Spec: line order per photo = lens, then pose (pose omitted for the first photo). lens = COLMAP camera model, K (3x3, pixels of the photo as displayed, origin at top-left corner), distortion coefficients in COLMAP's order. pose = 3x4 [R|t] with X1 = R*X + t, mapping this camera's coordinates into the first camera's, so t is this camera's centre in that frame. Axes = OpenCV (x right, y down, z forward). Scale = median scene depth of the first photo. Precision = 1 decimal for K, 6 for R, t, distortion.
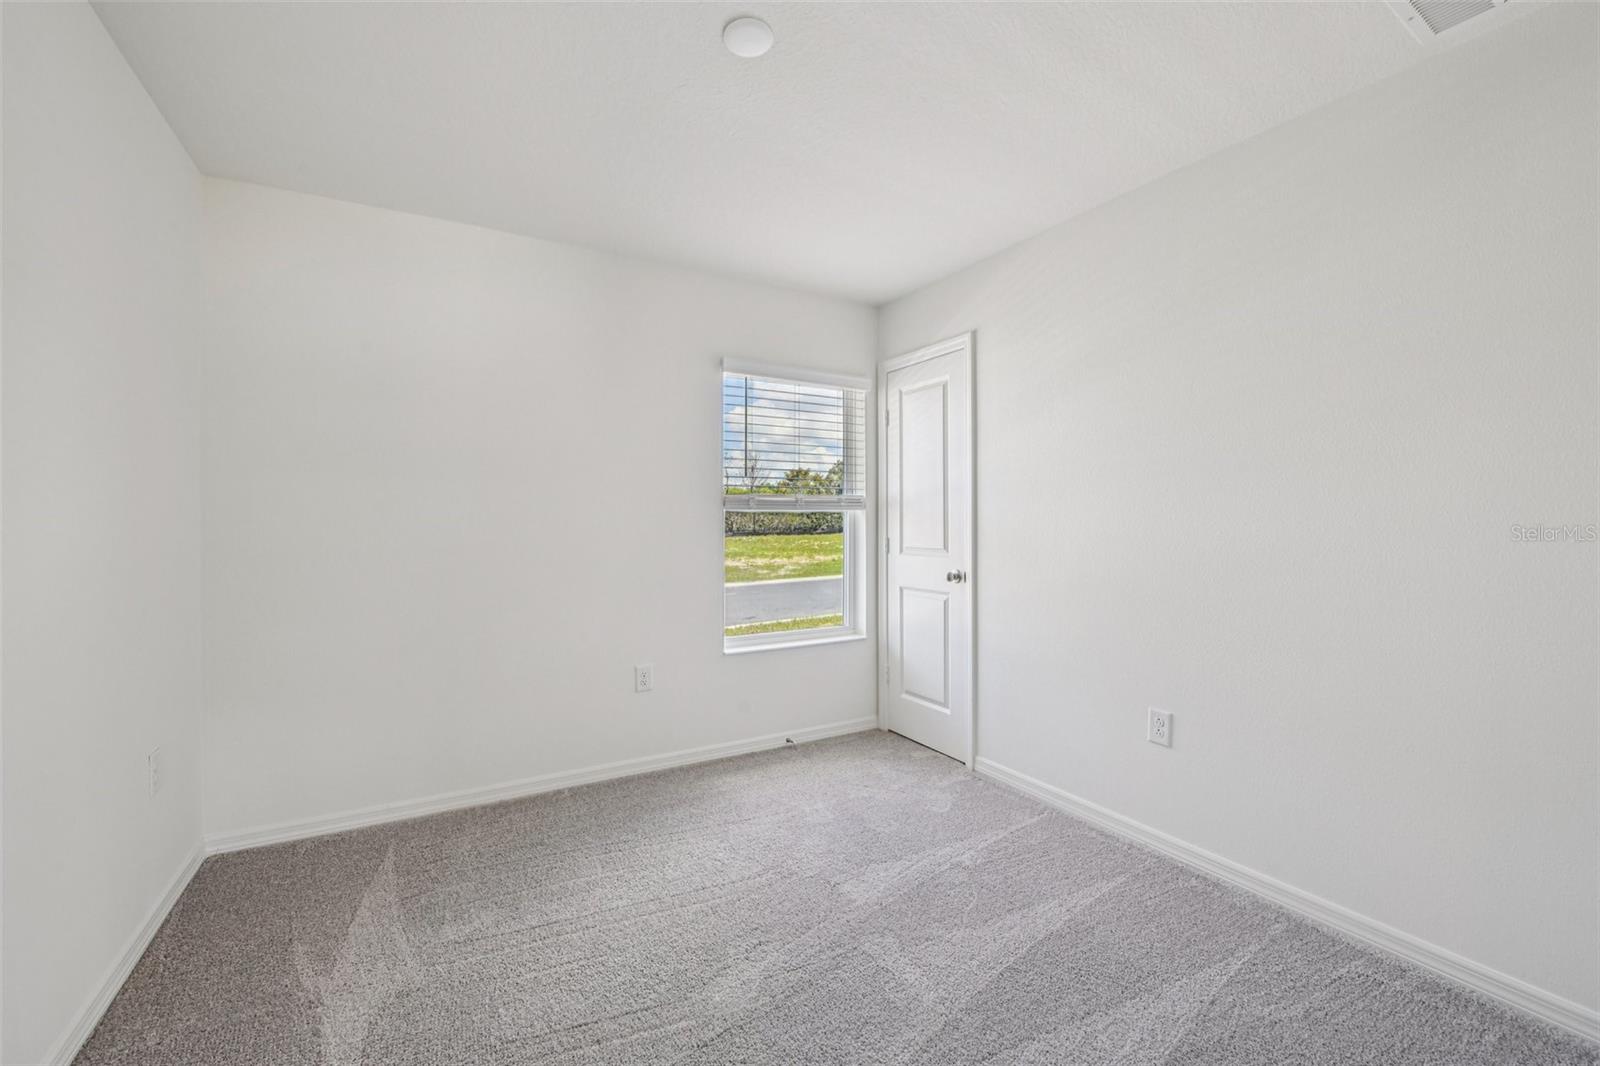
lens RADIAL K [[644.3, 0, 796.9], [0, 644.3, 519.2], [0, 0, 1]] dist [-0.002401, -0.007757]
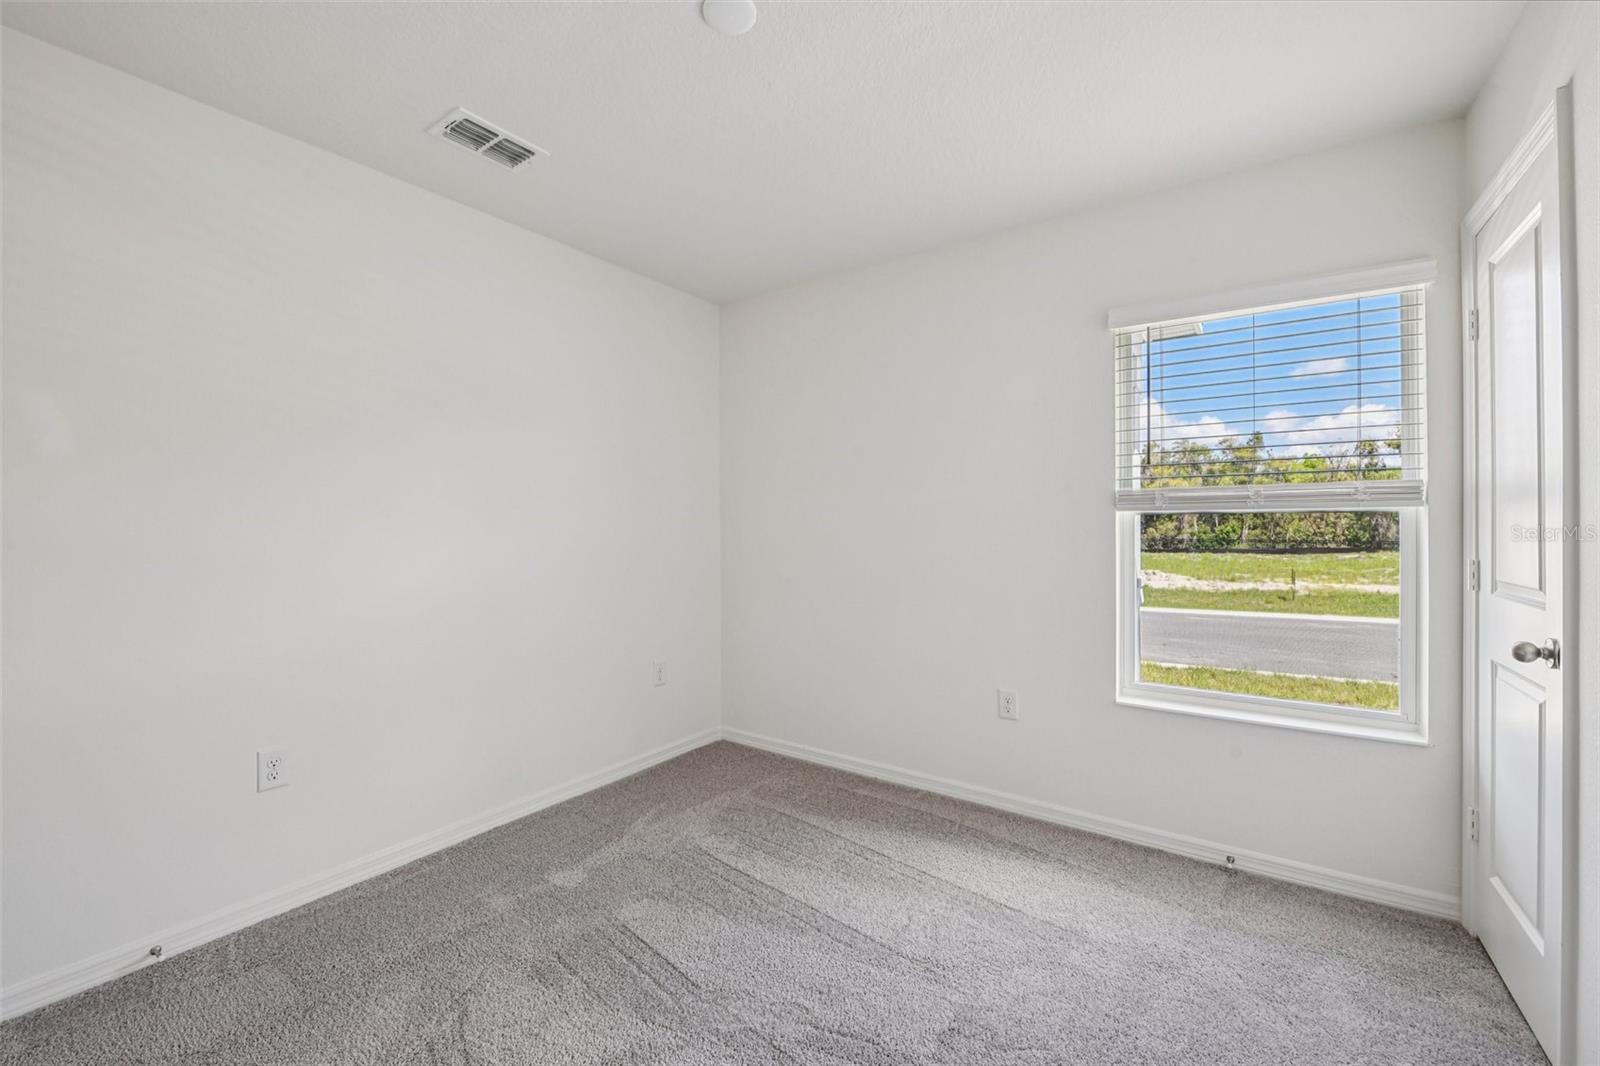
lens RADIAL K [[644.3, 0, 796.9], [0, 644.3, 519.2], [0, 0, 1]] dist [-0.002401, -0.007757]
pose [[0.425266, -0.005042, -0.905054, 0.387286], [0.007204, 0.999972, -0.002186, -0.006279], [0.905040, -0.005590, 0.425290, 0.318457]]
